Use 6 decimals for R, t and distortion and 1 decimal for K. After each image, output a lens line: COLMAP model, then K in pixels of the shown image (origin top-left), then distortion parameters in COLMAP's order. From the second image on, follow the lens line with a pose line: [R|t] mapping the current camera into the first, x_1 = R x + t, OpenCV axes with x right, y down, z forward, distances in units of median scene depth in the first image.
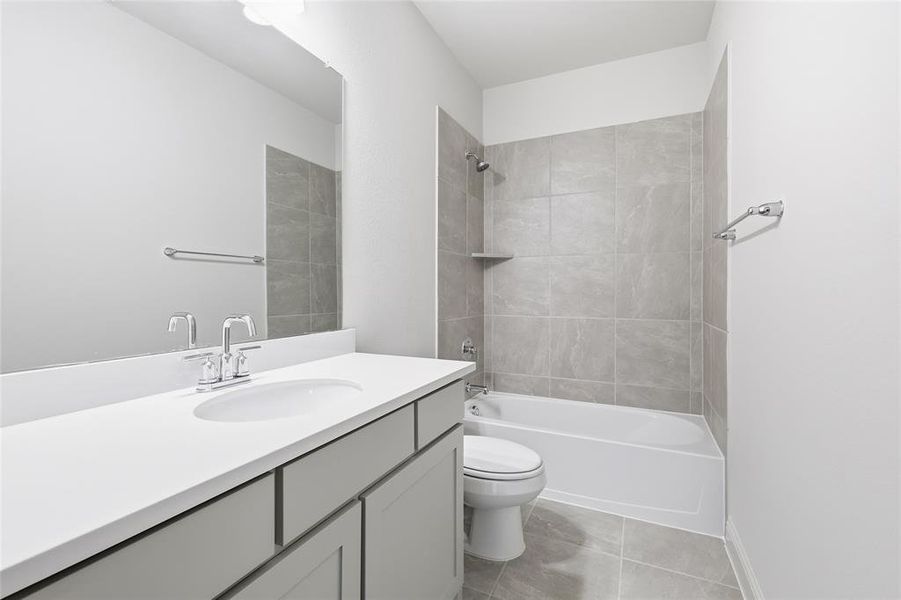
lens RADIAL K [[398.5, 0, 455.2], [0, 398.5, 294.5], [0, 0, 1]] dist [0.001785, 0.000332]
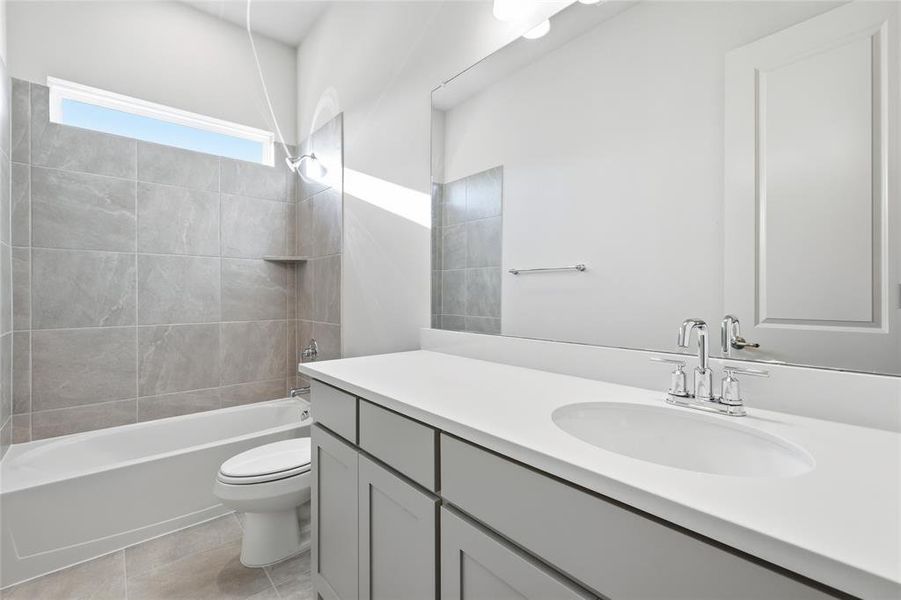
lens RADIAL K [[398.5, 0, 455.2], [0, 398.5, 294.5], [0, 0, 1]] dist [0.001785, 0.000332]
pose [[-0.429631, -0.005200, -0.902990, 0.654812], [-0.001476, 0.999986, -0.005056, 0.004199], [0.903003, -0.000839, -0.429633, 1.500446]]
